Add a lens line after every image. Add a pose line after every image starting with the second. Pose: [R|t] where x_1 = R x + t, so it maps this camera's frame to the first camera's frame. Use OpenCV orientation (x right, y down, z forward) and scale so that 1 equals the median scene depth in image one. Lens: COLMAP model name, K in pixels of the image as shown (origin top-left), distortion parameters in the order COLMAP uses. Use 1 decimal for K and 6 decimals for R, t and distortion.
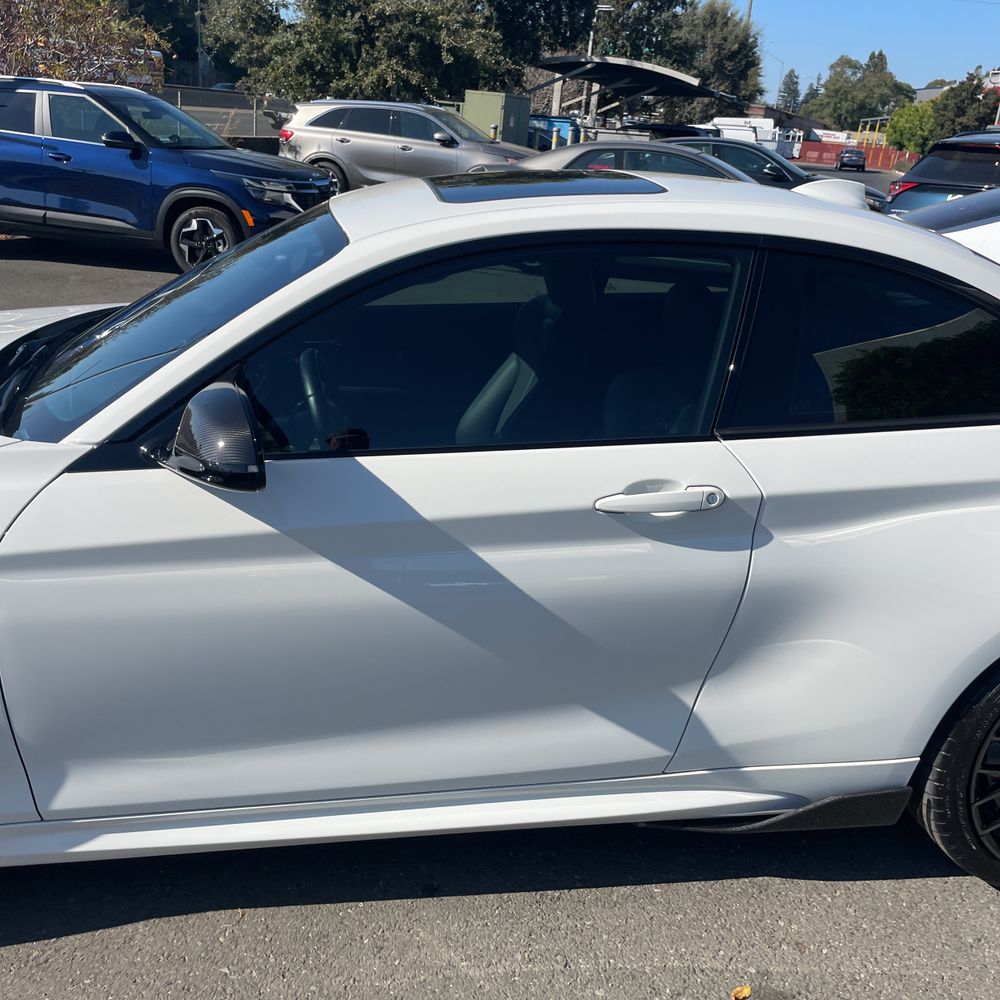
lens RADIAL K [[1018.6, 0, 497.8], [0, 1018.6, 492.7], [0, 0, 1]] dist [0.027893, 0.000000]
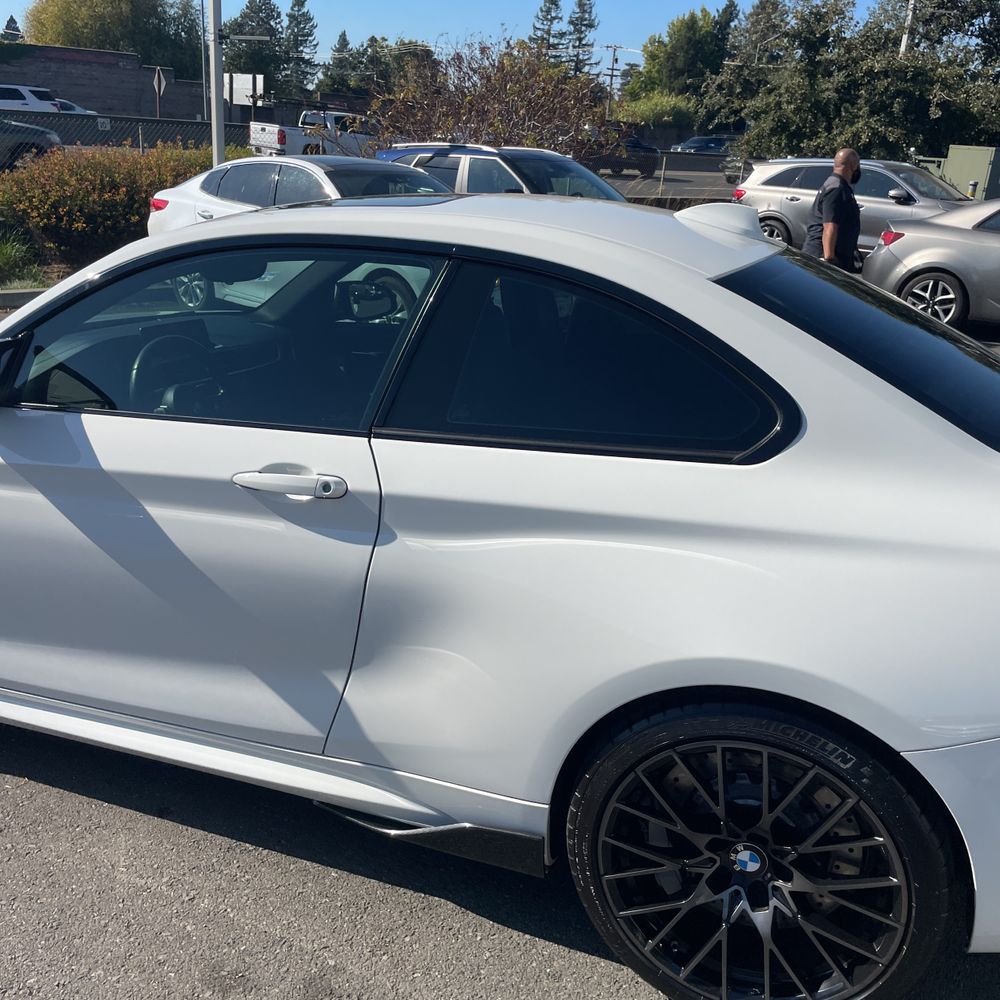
lens RADIAL K [[1018.6, 0, 497.3], [0, 1018.6, 495.3], [0, 0, 1]] dist [0.027893, 0.000000]
pose [[0.876277, 0.129337, -0.464124, 0.743592], [-0.154973, 0.987767, -0.017333, 0.004567], [0.456204, 0.087115, 0.885601, 0.133484]]
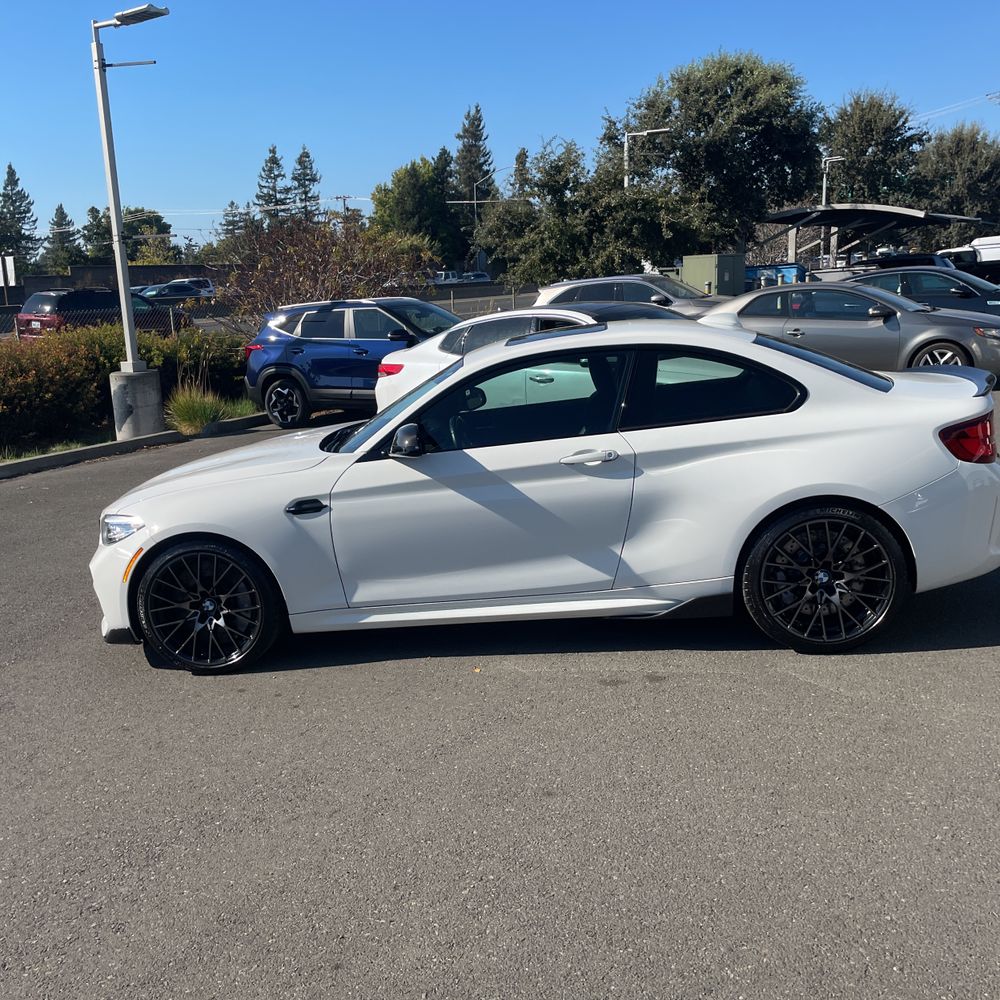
lens RADIAL K [[1018.6, 0, 484.4], [0, 1018.6, 475.7], [0, 0, 1]] dist [0.027893, 0.000000]
pose [[0.957210, -0.079299, -0.278318, 0.506752], [0.031936, 0.984796, -0.170755, 0.385486], [0.287627, 0.154560, 0.945189, -1.115756]]
